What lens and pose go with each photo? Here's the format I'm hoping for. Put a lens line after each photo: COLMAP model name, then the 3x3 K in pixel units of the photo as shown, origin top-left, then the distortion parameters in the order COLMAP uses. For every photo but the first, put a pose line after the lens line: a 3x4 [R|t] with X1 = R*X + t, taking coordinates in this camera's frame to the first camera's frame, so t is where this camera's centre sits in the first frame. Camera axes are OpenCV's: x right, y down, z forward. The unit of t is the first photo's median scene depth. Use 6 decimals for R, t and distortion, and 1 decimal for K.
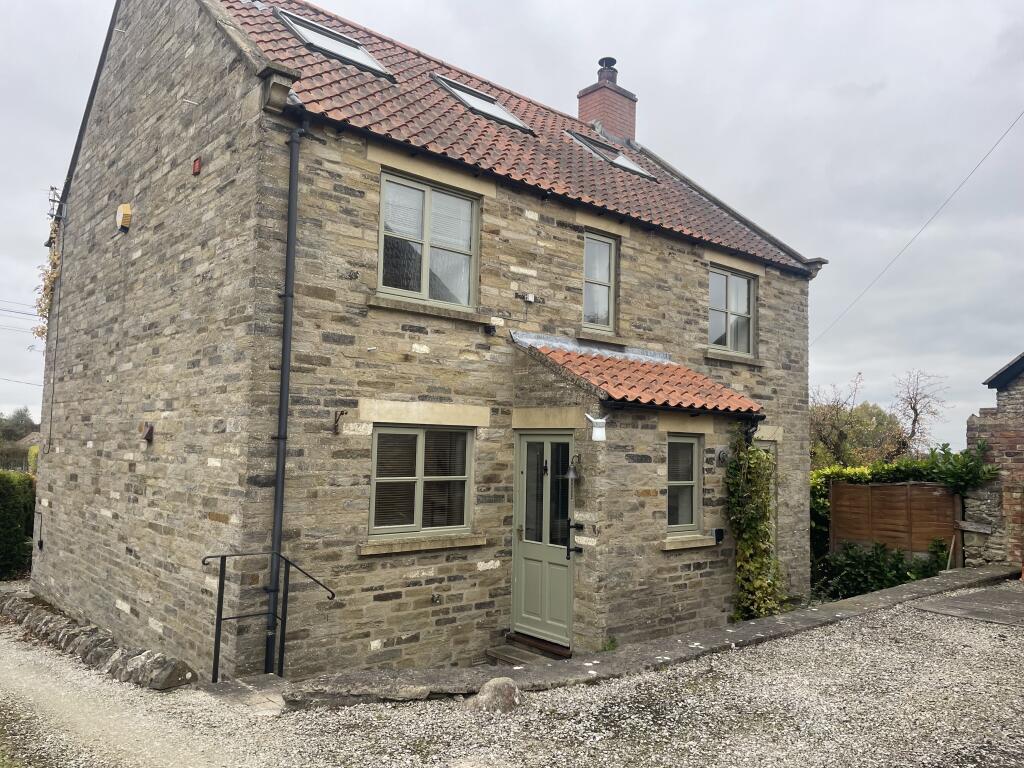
lens RADIAL K [[759.6, 0, 504.3], [0, 759.6, 379.1], [0, 0, 1]] dist [0.099132, -0.121860]
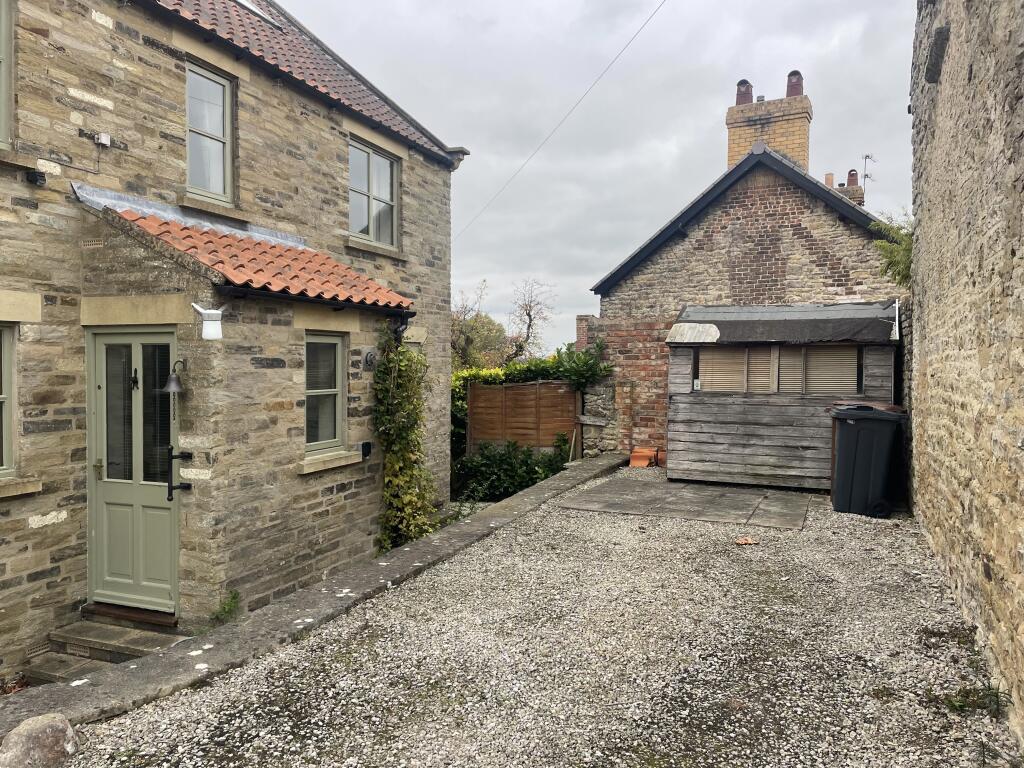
lens RADIAL K [[759.6, 0, 504.3], [0, 759.6, 379.1], [0, 0, 1]] dist [0.099132, -0.121860]
pose [[0.889254, -0.033078, 0.456215, 0.030392], [-0.020554, 0.993485, 0.112096, 0.025921], [-0.456951, -0.109059, 0.882781, 0.183671]]
